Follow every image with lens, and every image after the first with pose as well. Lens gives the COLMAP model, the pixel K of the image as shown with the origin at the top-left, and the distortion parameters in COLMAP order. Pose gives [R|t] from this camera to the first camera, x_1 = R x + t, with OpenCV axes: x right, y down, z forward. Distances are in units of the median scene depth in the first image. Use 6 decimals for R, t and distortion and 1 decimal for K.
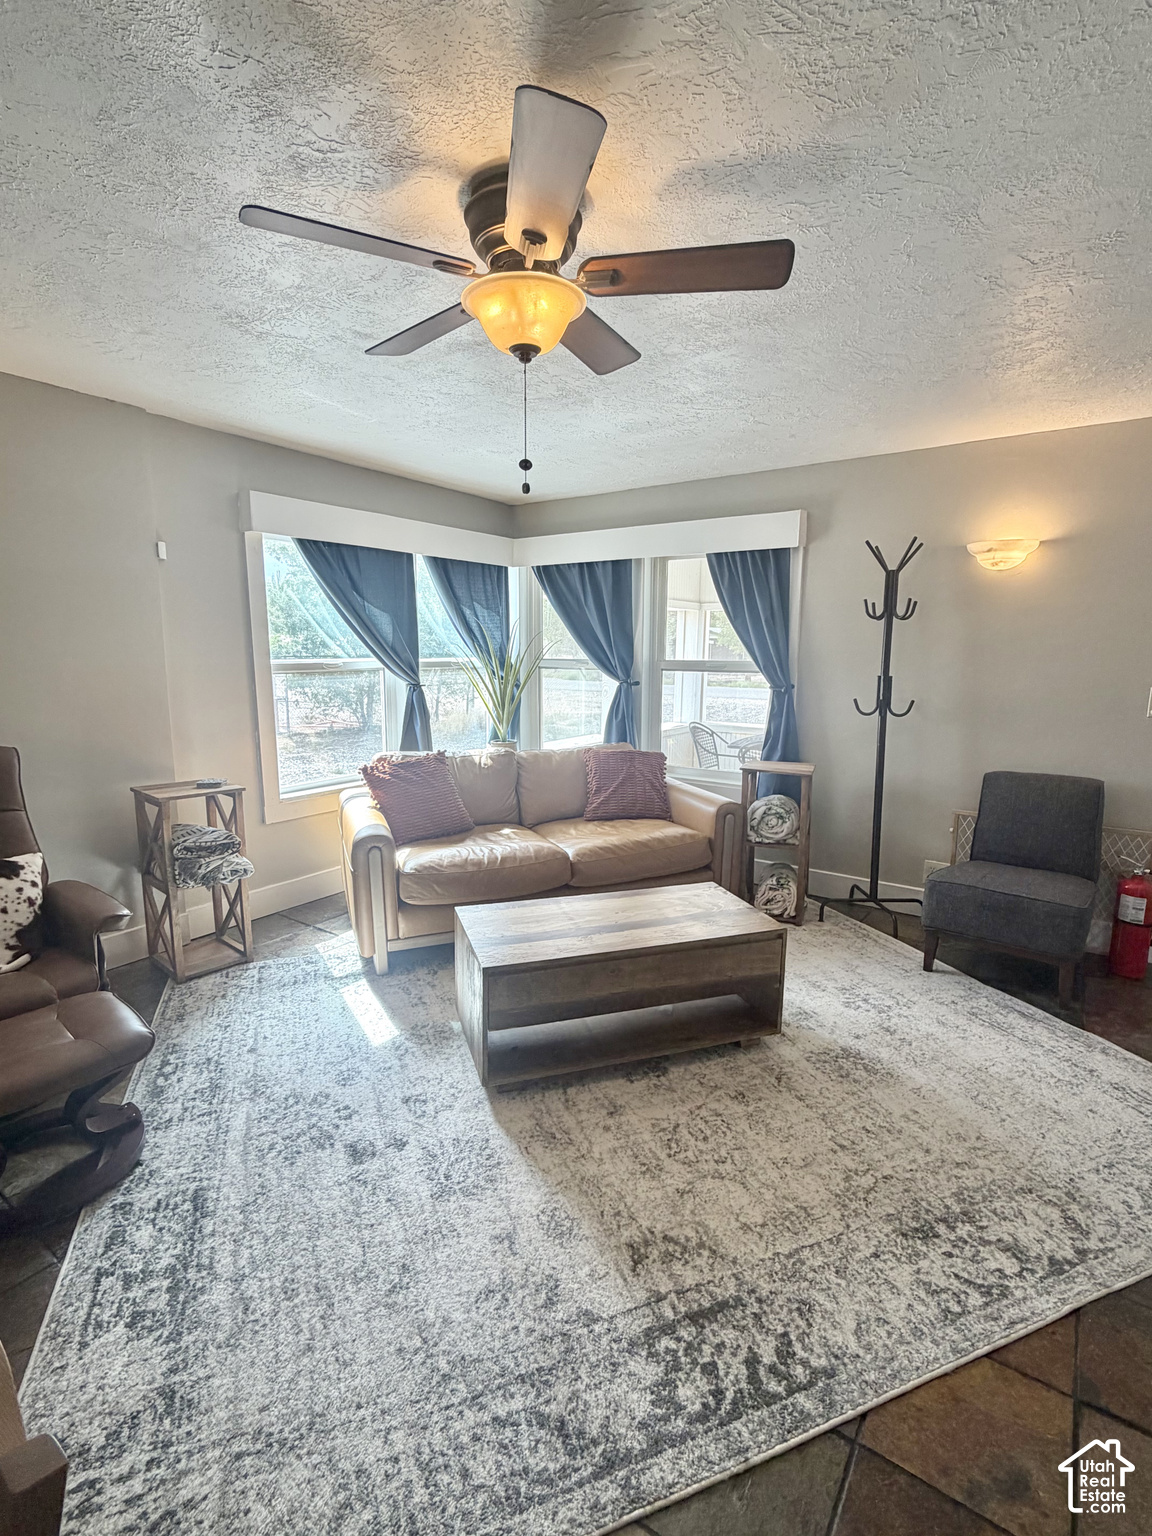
lens RADIAL K [[735.4, 0, 574.5], [0, 735.4, 774.4], [0, 0, 1]] dist [-0.000941, 0.000806]
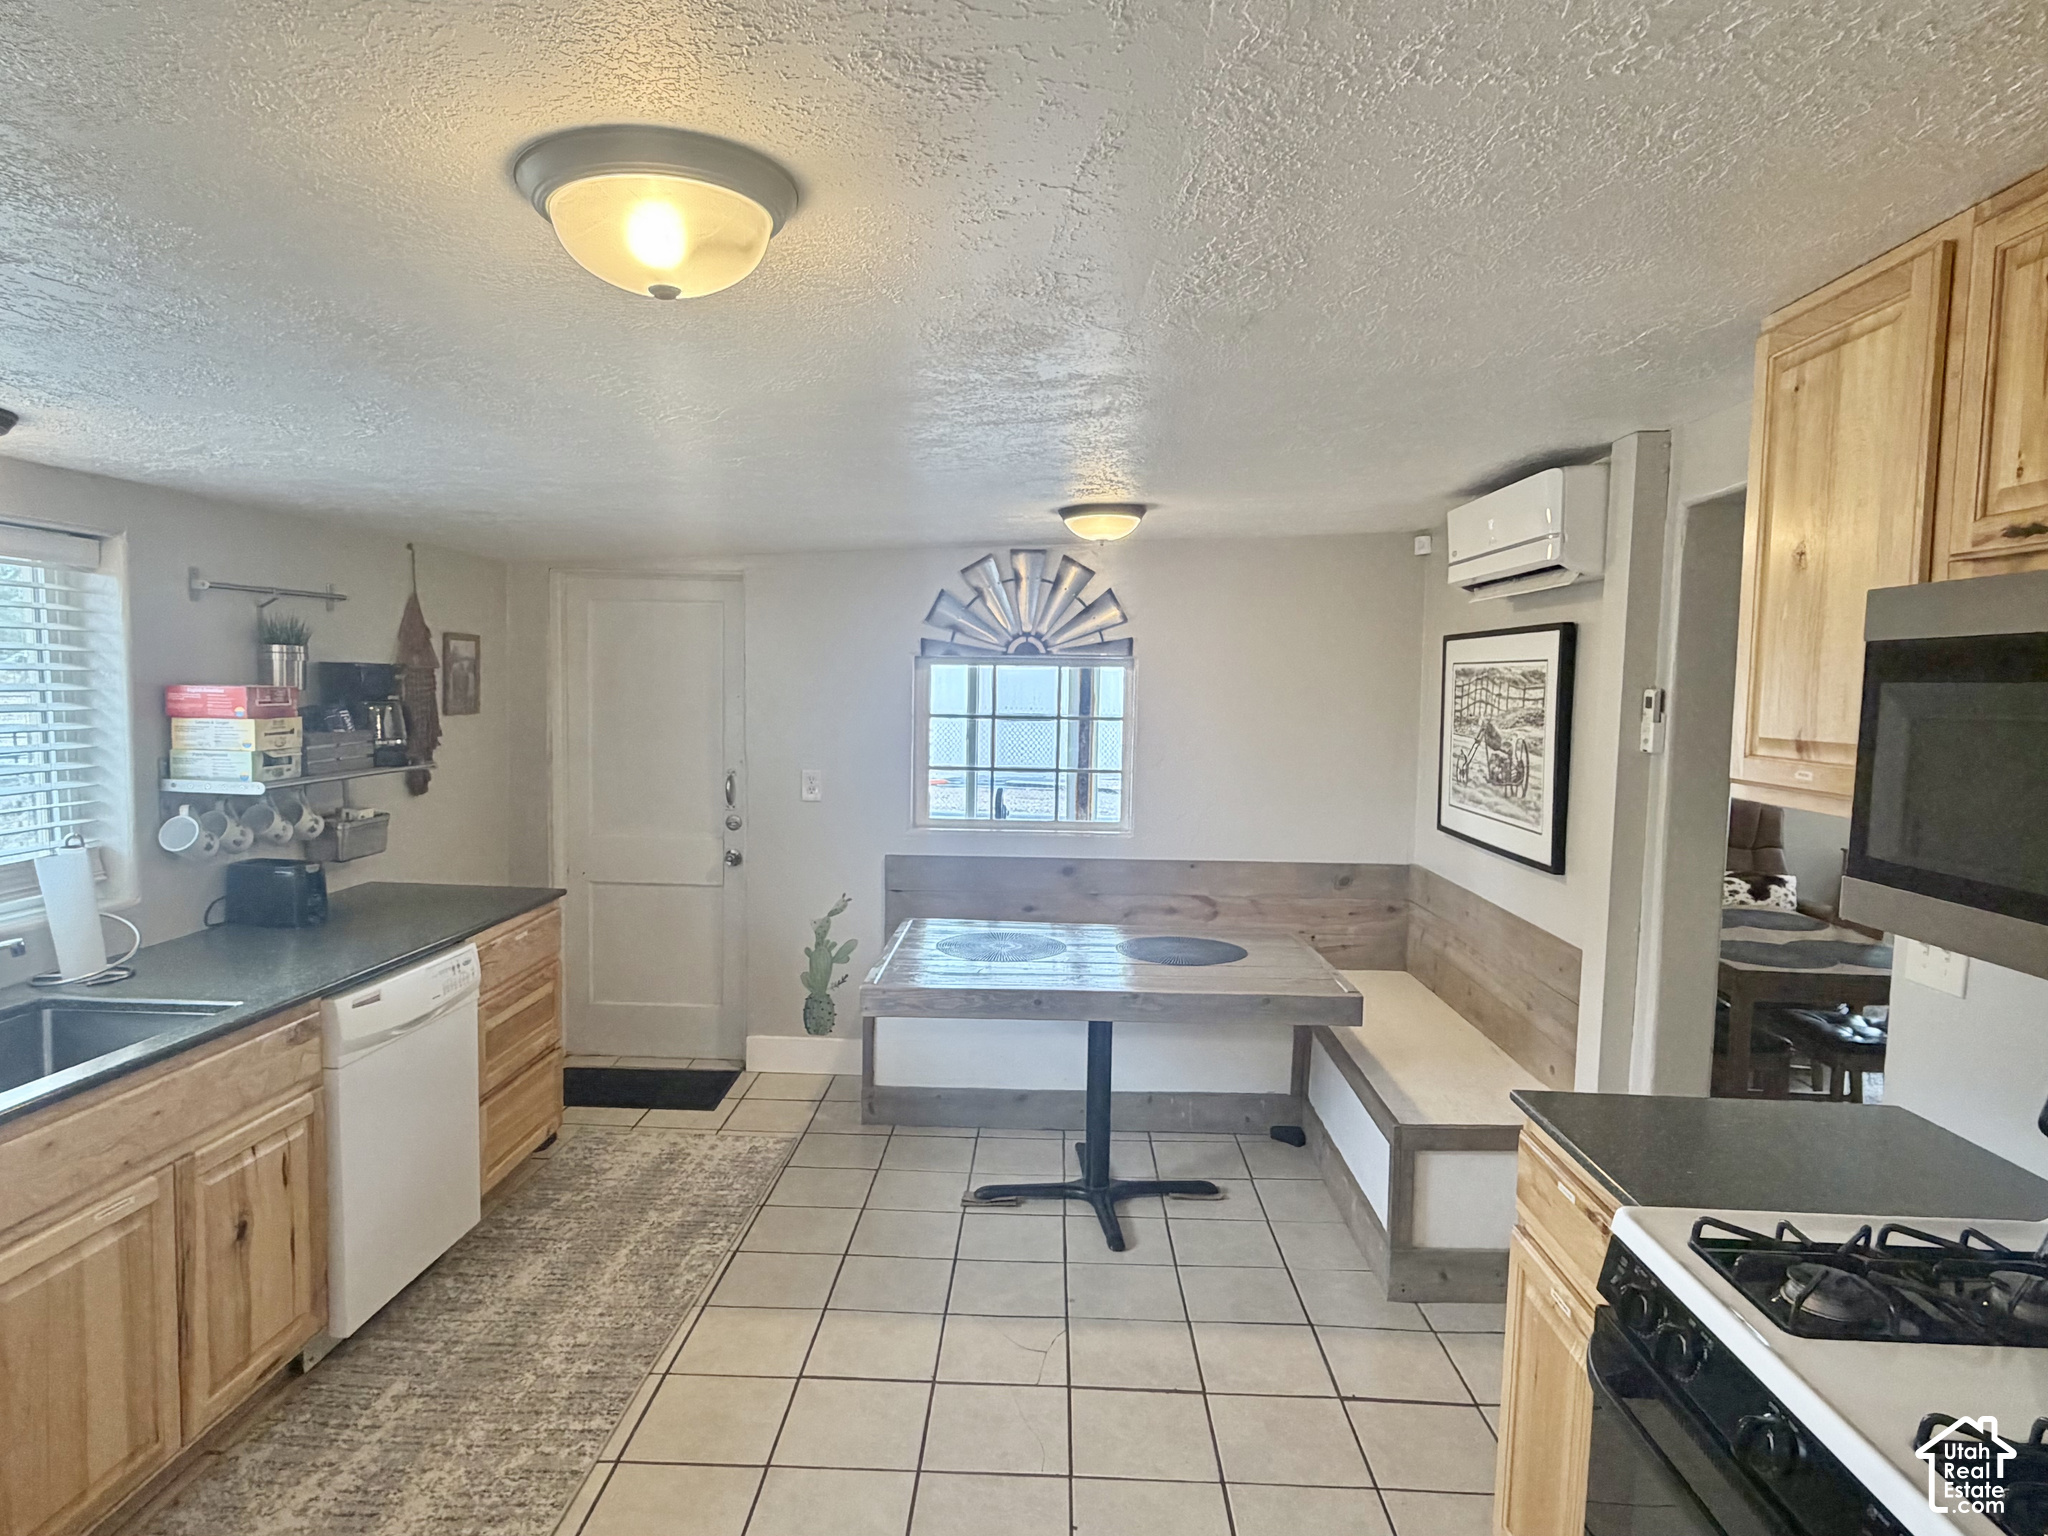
lens RADIAL K [[1203.6, 0, 1024.0], [0, 1203.6, 768.0], [0, 0, 1]] dist [-0.003904, 0.003042]
pose [[0.552514, 0.062201, -0.831180, 0.335433], [-0.158590, 0.986840, -0.031571, 0.158780], [0.818277, 0.149260, 0.555107, -1.275081]]
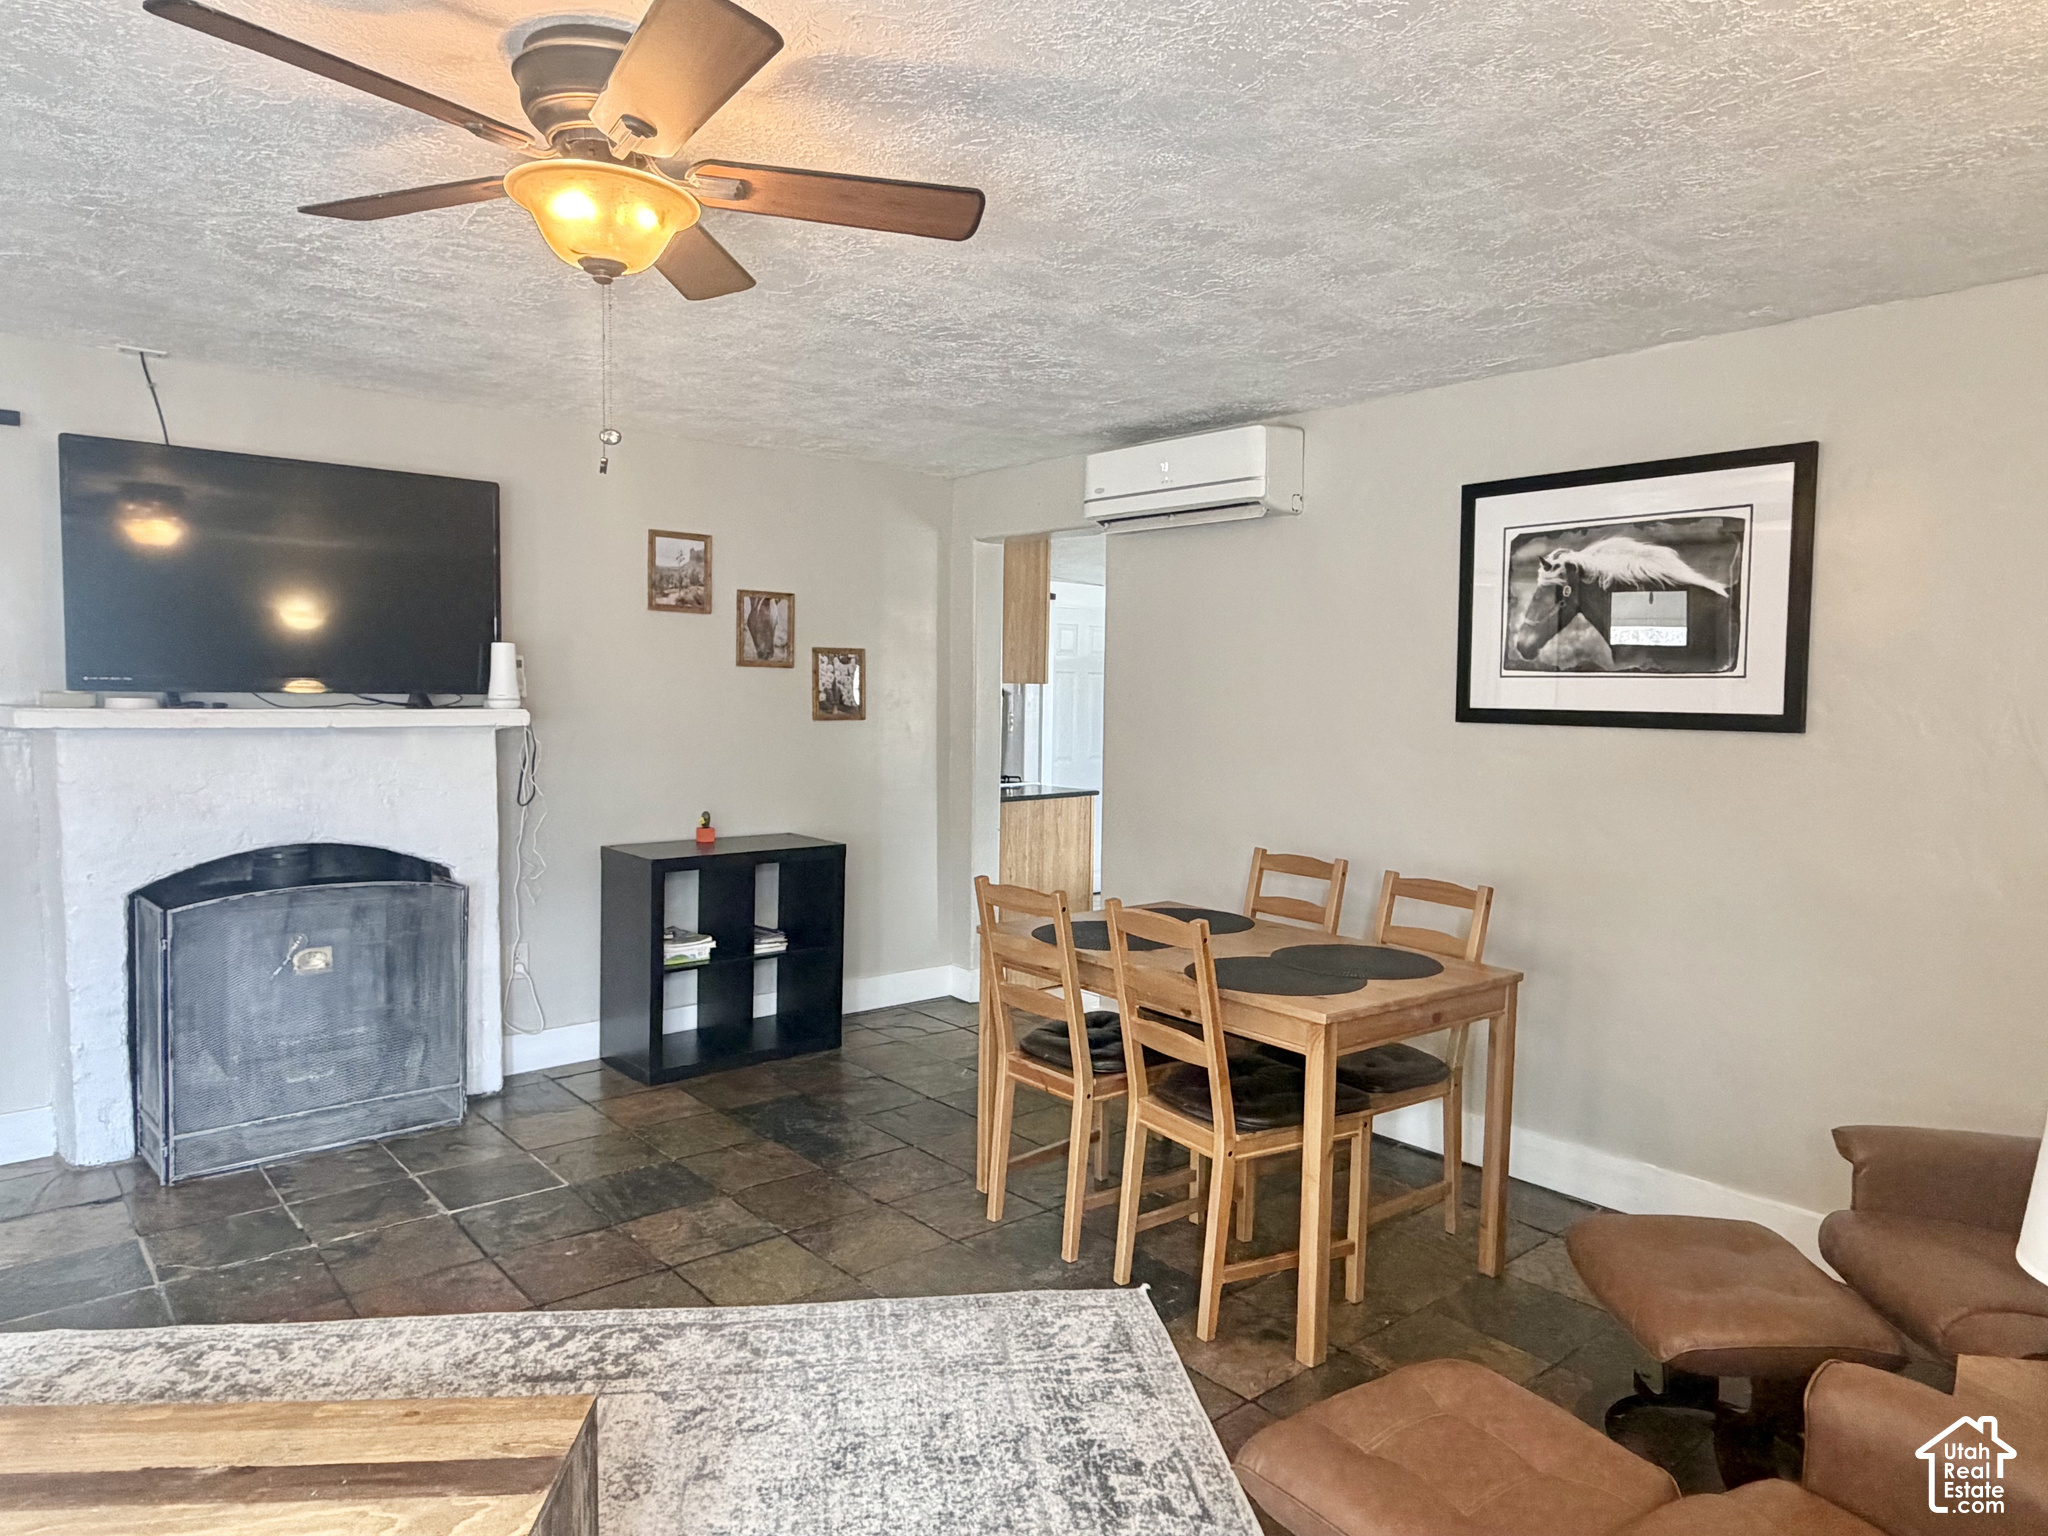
lens RADIAL K [[1282.7, 0, 1024.0], [0, 1282.7, 768.0], [0, 0, 1]] dist [0.002753, 0.000888]
pose [[-0.968316, -0.041588, 0.246242, -0.355556], [0.017260, 0.972533, 0.232126, -0.189237], [-0.249132, 0.229021, -0.941001, 1.002383]]
